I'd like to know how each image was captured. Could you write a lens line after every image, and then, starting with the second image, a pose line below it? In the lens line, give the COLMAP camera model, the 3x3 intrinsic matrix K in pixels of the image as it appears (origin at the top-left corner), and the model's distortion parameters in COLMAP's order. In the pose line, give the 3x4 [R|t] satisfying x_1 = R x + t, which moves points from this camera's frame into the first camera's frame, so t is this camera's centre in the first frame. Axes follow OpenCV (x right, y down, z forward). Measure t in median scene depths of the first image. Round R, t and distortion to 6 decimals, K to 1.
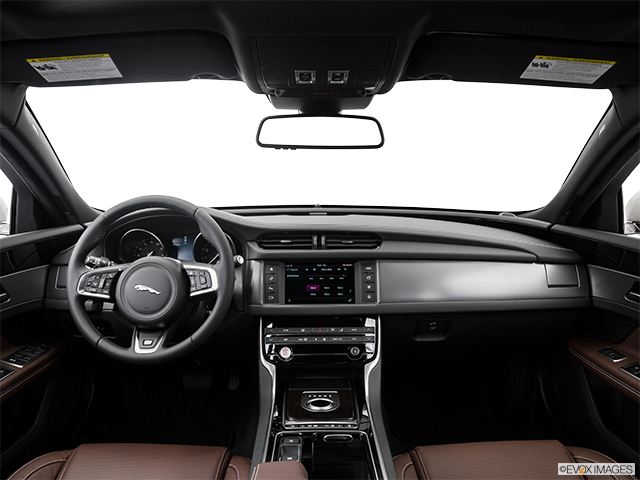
lens RADIAL K [[470.8, 0, 318.8], [0, 470.8, 241.5], [0, 0, 1]] dist [-0.118848, 0.045210]
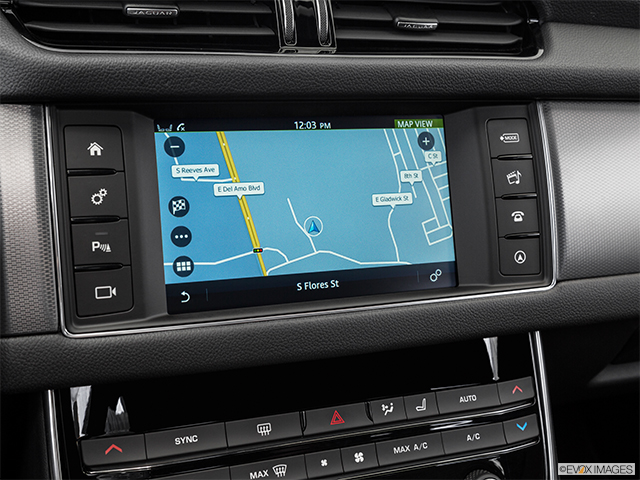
lens RADIAL K [[846.1, 0, 317.6], [0, 846.1, 240.1], [0, 0, 1]] dist [0.012325, 0.000000]
pose [[0.937553, -0.054392, 0.343563, -0.140076], [-0.012551, 0.981766, 0.189680, 0.028377], [-0.347615, -0.182147, 0.919775, 0.643515]]
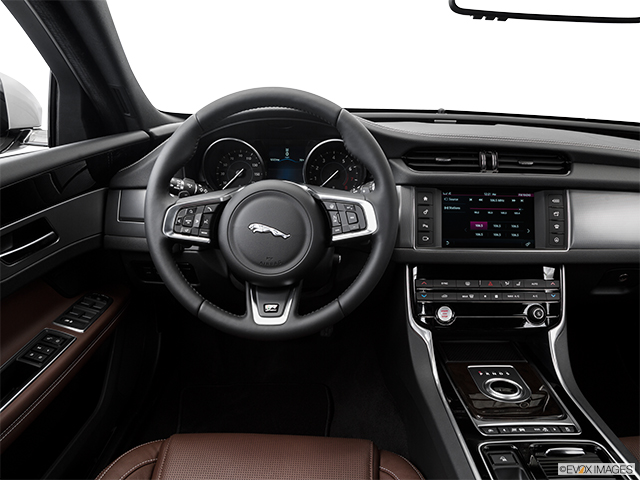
lens RADIAL K [[470.8, 0, 321.9], [0, 470.8, 235.0], [0, 0, 1]] dist [-0.118848, 0.045210]
pose [[0.999636, 0.020778, -0.017216, -0.249911], [-0.017278, 0.982943, 0.183098, -0.014785], [0.020726, -0.182734, 0.982944, 0.292159]]
